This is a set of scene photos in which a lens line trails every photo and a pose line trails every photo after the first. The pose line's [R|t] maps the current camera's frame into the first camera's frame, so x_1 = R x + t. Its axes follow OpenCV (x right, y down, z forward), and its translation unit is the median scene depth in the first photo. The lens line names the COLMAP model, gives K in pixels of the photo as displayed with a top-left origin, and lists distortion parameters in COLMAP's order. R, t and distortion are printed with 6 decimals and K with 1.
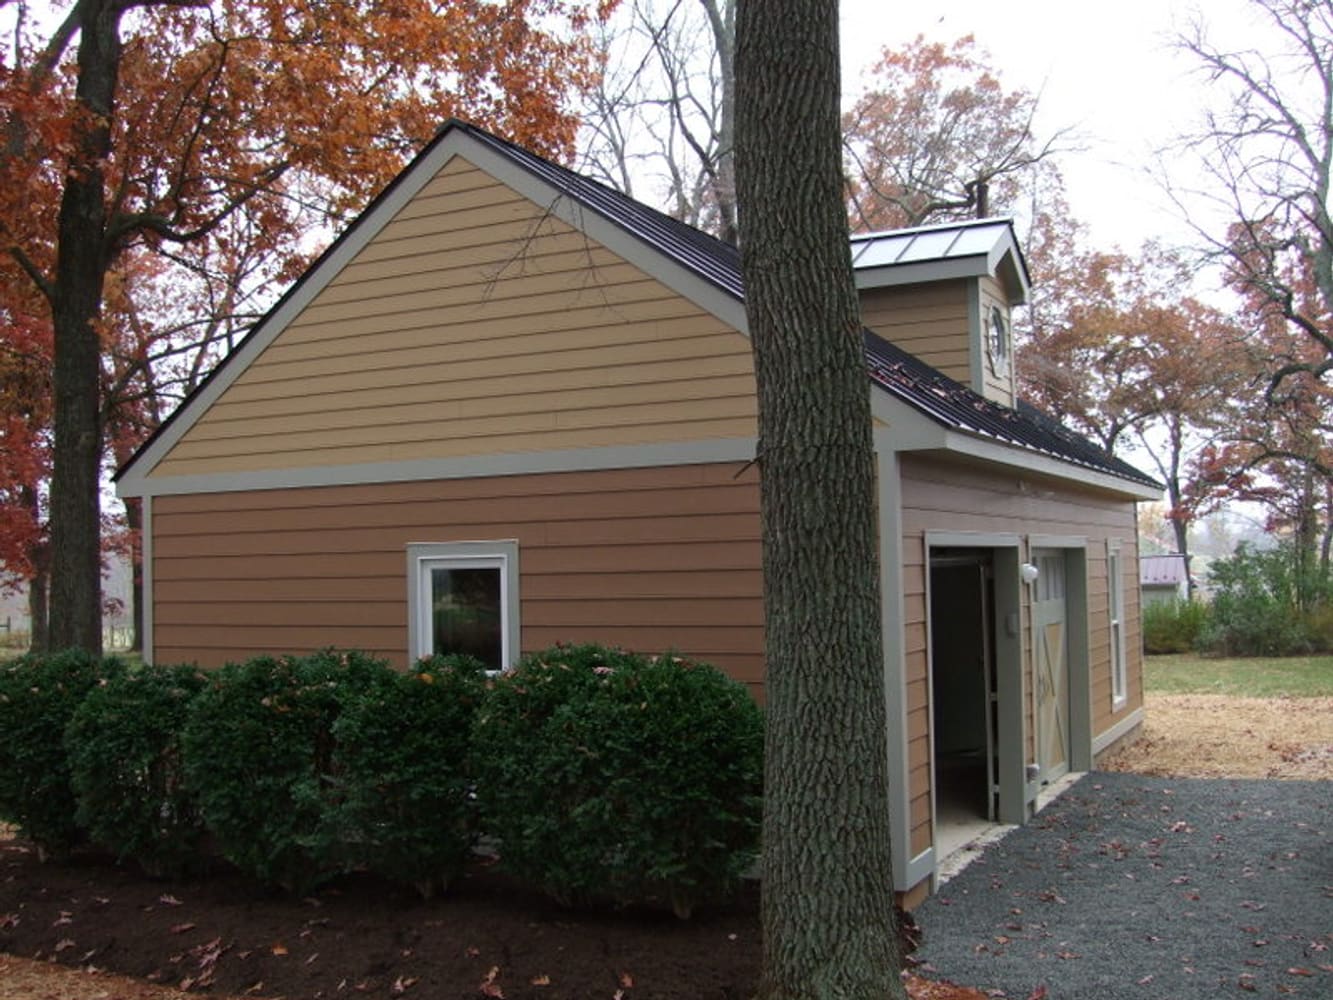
lens RADIAL K [[1409.9, 0, 666.5], [0, 1409.9, 500.0], [0, 0, 1]] dist [-0.103750, 0.144076]
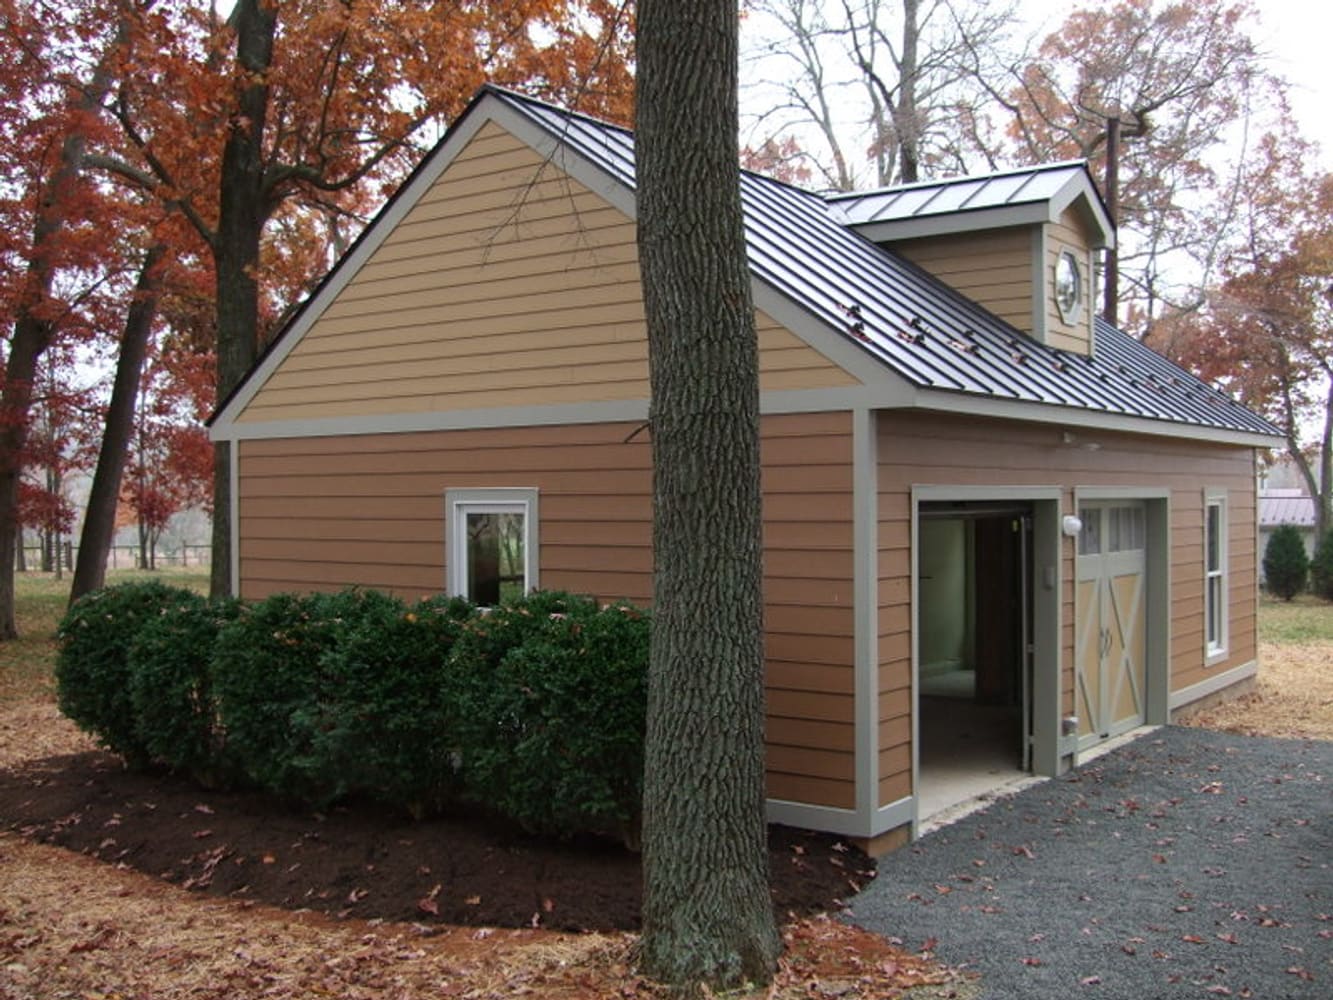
lens RADIAL K [[1409.9, 0, 666.5], [0, 1409.9, 500.0], [0, 0, 1]] dist [-0.103750, 0.144076]
pose [[0.986519, 0.016132, -0.162851, 0.163163], [-0.007741, 0.998616, 0.052030, -0.018252], [0.163465, -0.050068, 0.985278, -0.025790]]
